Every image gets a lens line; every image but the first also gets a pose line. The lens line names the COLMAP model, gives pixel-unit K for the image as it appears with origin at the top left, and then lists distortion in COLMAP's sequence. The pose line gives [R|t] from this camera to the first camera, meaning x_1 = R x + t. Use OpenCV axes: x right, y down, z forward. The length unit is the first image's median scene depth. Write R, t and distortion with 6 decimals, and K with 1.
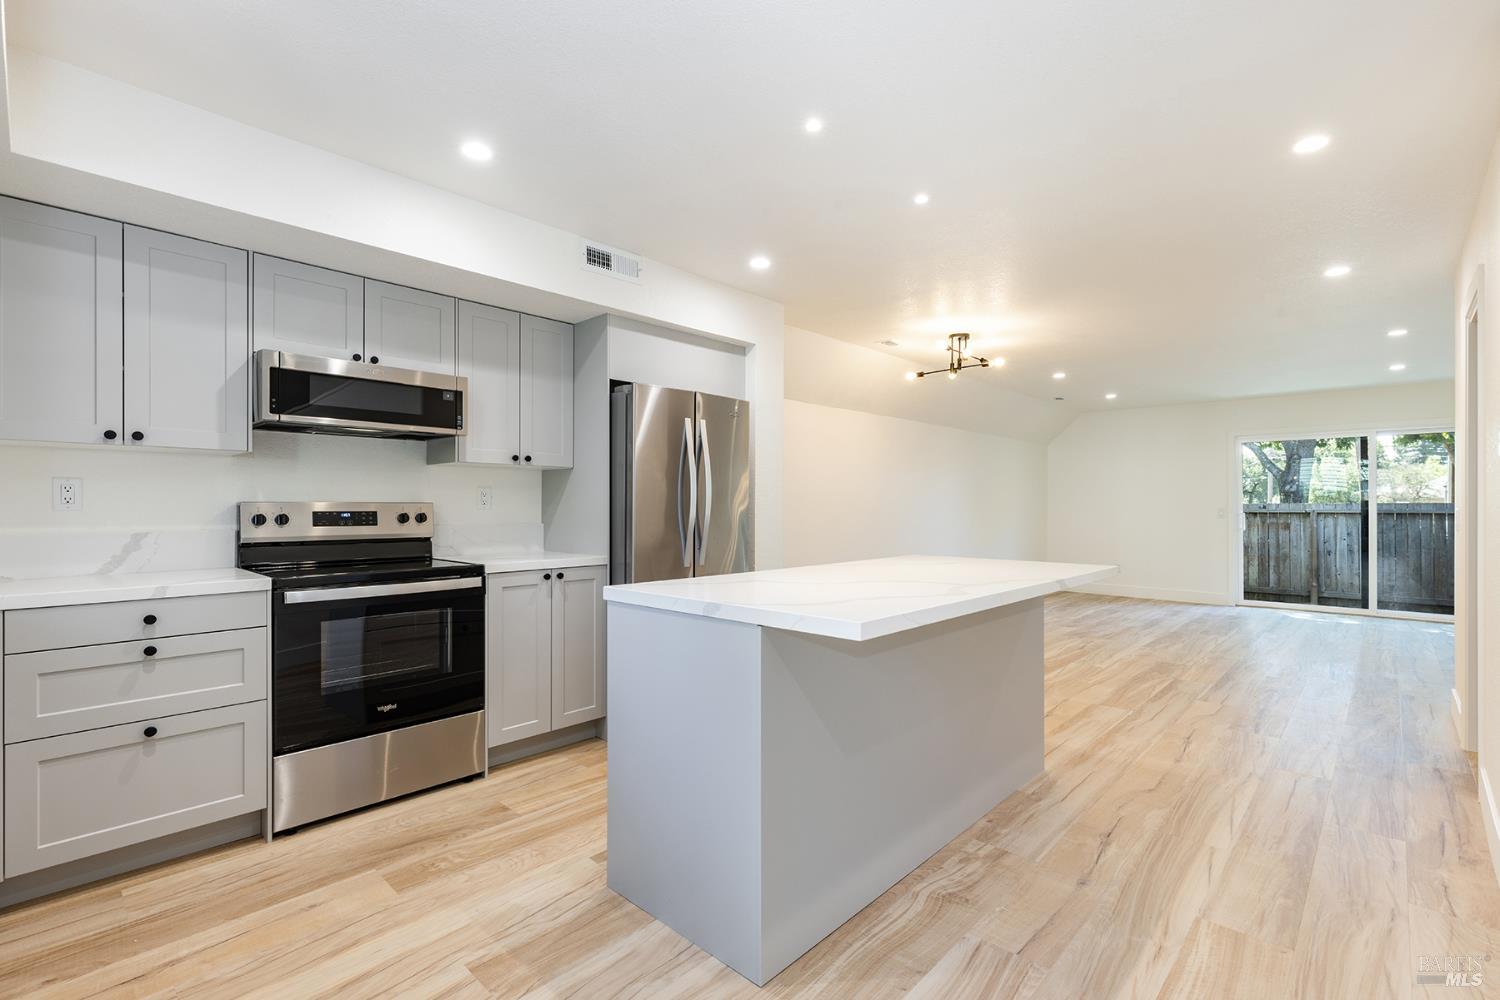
lens RADIAL K [[674.3, 0, 757.6], [0, 674.3, 504.7], [0, 0, 1]] dist [0.005610, -0.000810]
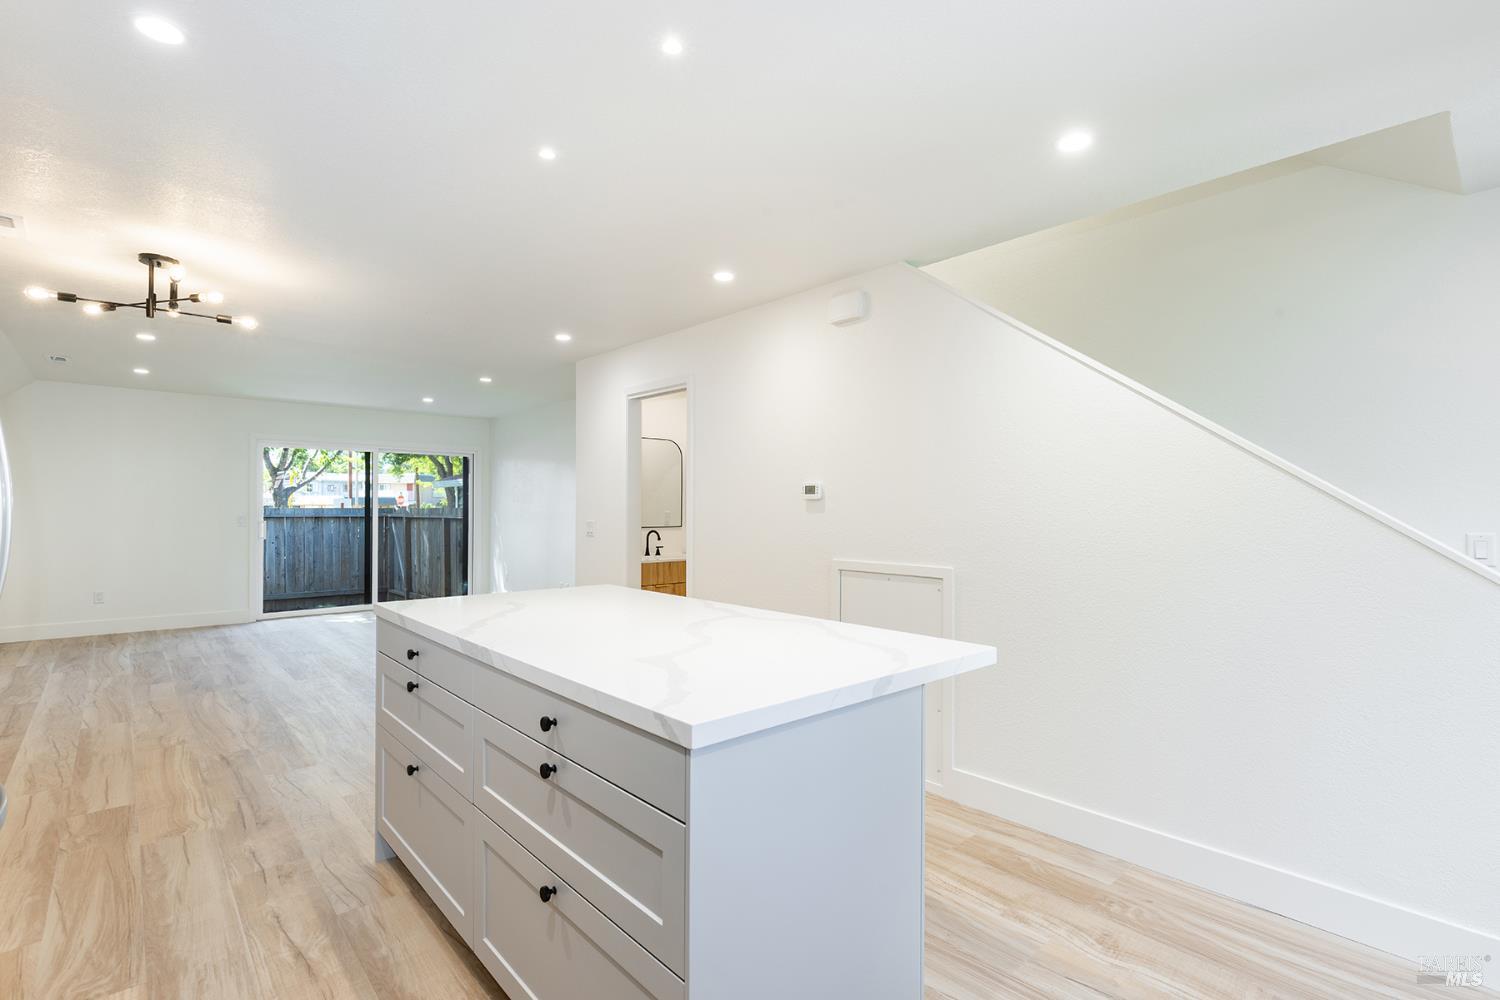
lens RADIAL K [[697.5, 0, 759.4], [0, 697.5, 504.0], [0, 0, 1]] dist [-0.001808, -0.000327]
pose [[0.077047, 0.004422, 0.997018, -0.502874], [-0.006511, 0.999971, -0.003932, -0.031038], [-0.997006, -0.006189, 0.077074, 0.610129]]
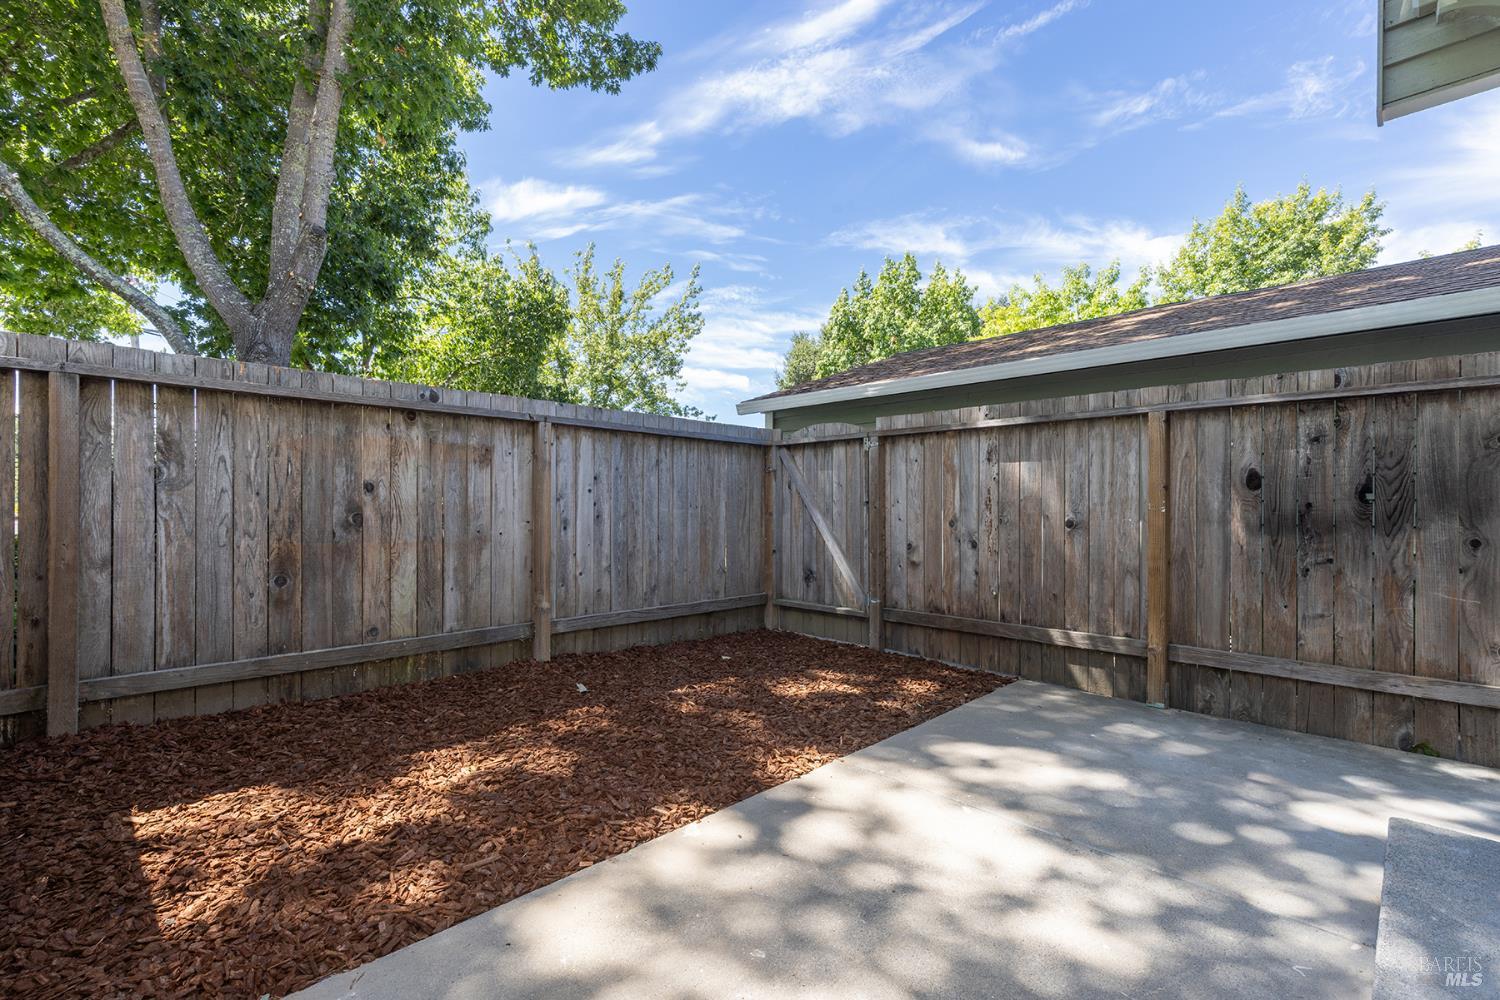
lens RADIAL K [[674.3, 0, 755.2], [0, 674.3, 521.1], [0, 0, 1]] dist [0.005610, -0.000810]
pose [[0.023418, -0.021916, 0.999486, 1.562625], [-0.010386, 0.999700, 0.022164, 0.211629], [-0.999672, -0.010900, 0.023183, 3.122842]]
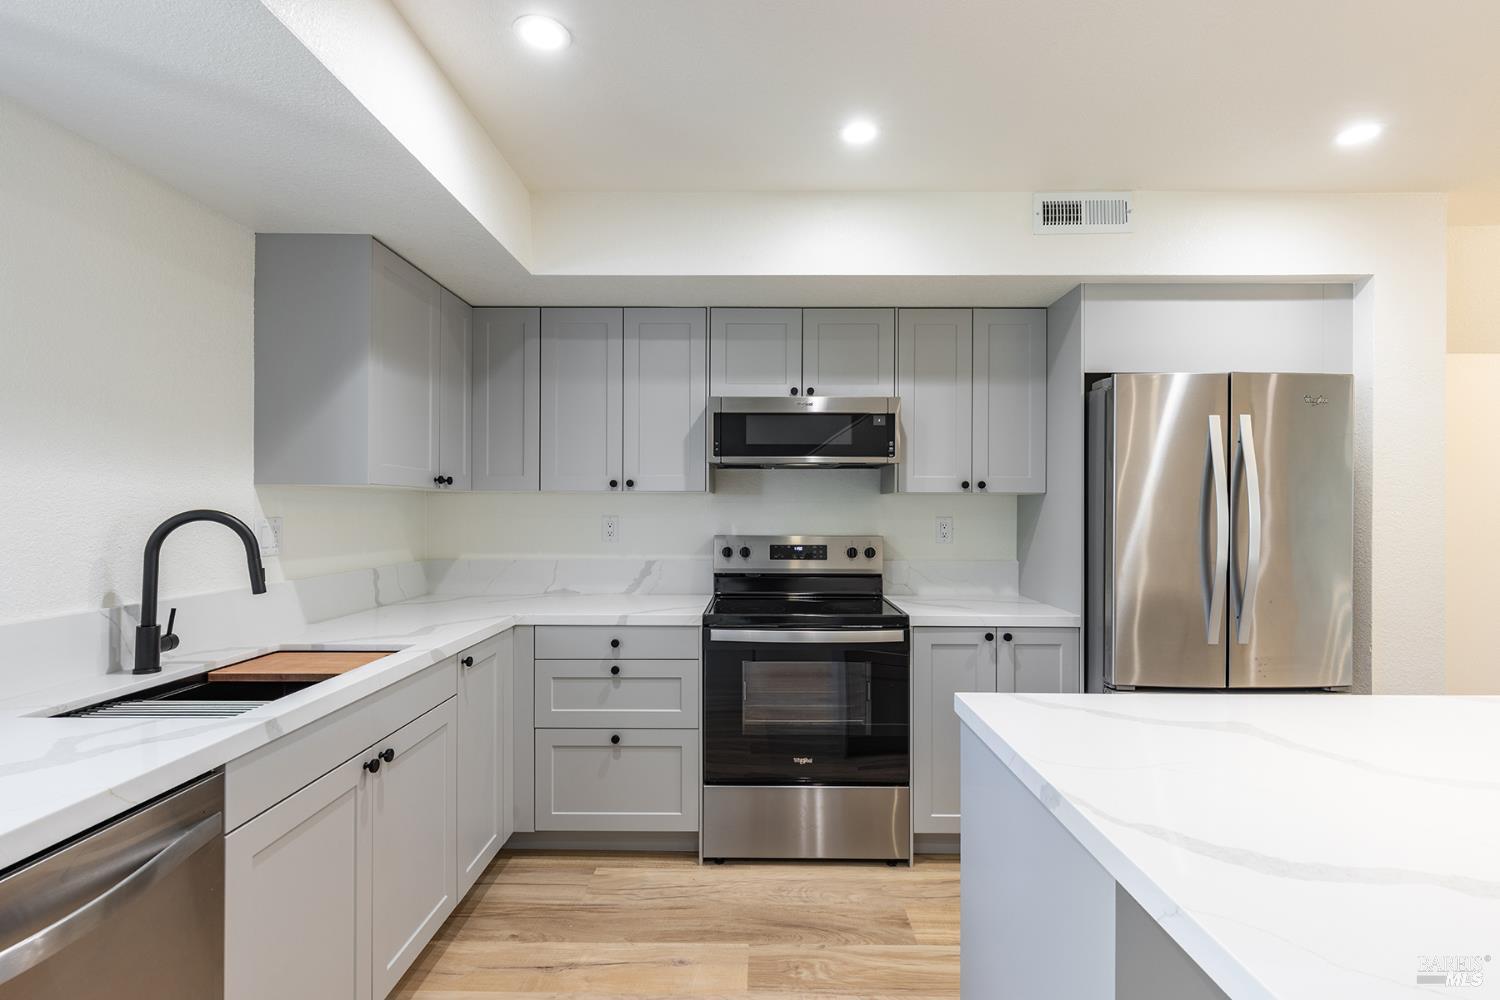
lens RADIAL K [[697.5, 0, 756.9], [0, 697.5, 505.5], [0, 0, 1]] dist [-0.001808, -0.000327]
pose [[0.676057, -0.001554, -0.736848, 0.105547], [-0.000834, 0.999996, -0.002874, -0.044213], [0.736849, 0.002558, 0.676053, 0.248836]]
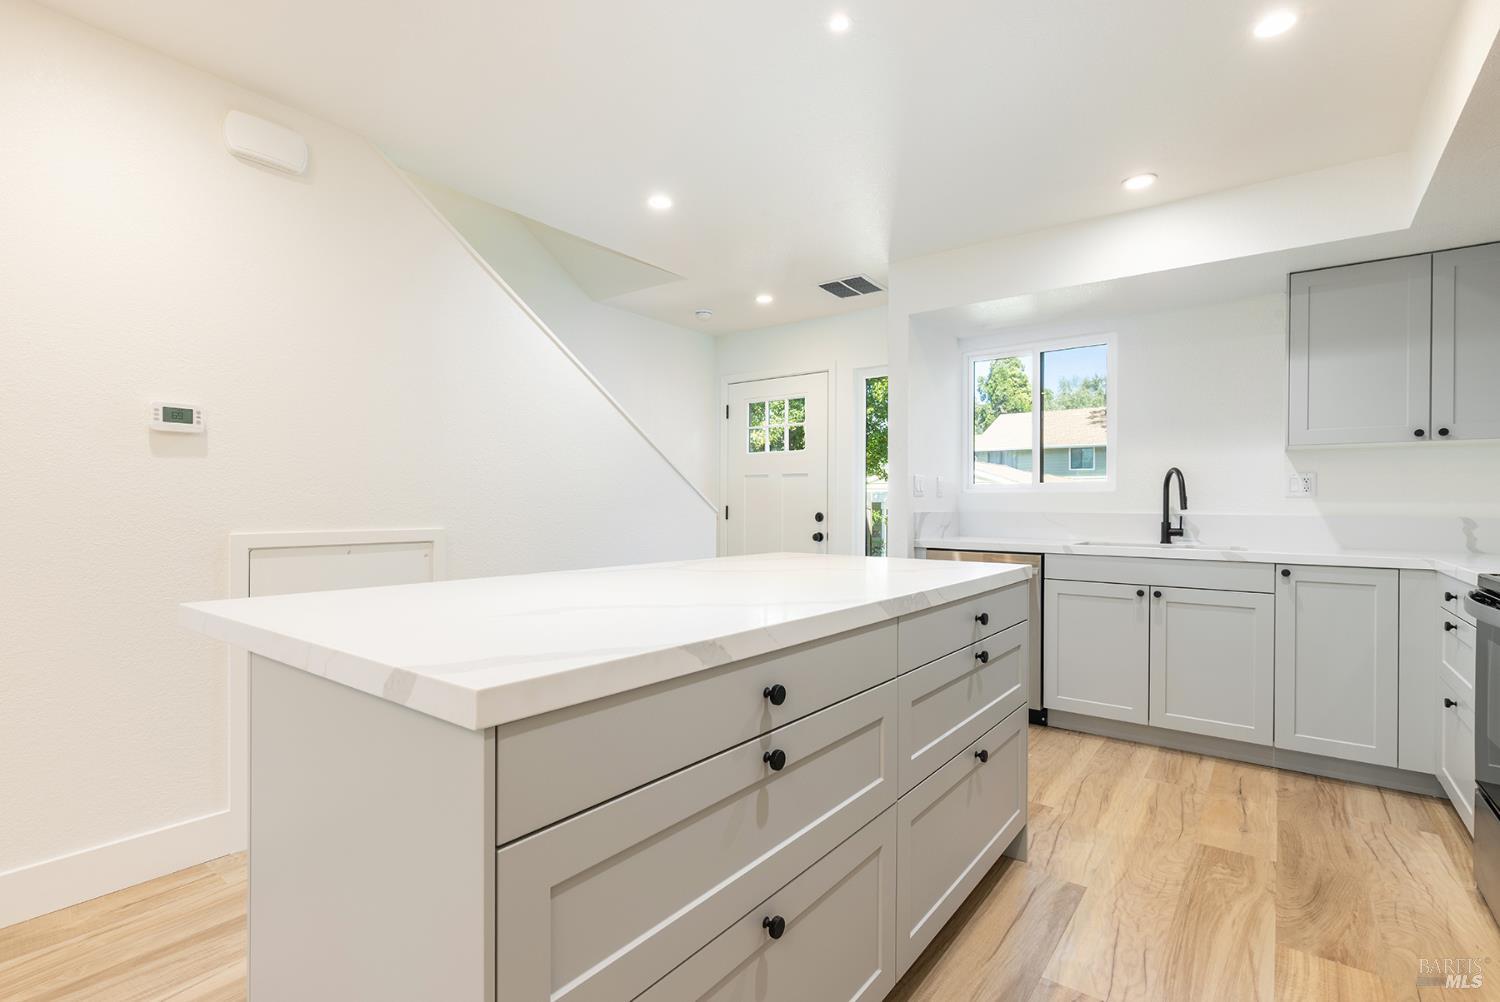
lens RADIAL K [[697.5, 0, 761.8], [0, 697.5, 505.5], [0, 0, 1]] dist [-0.001808, -0.000327]
pose [[-0.993833, -0.005578, -0.110749, 0.195211], [-0.005263, 0.999981, -0.003135, 0.024968], [0.110764, -0.002533, -0.993843, 1.334450]]
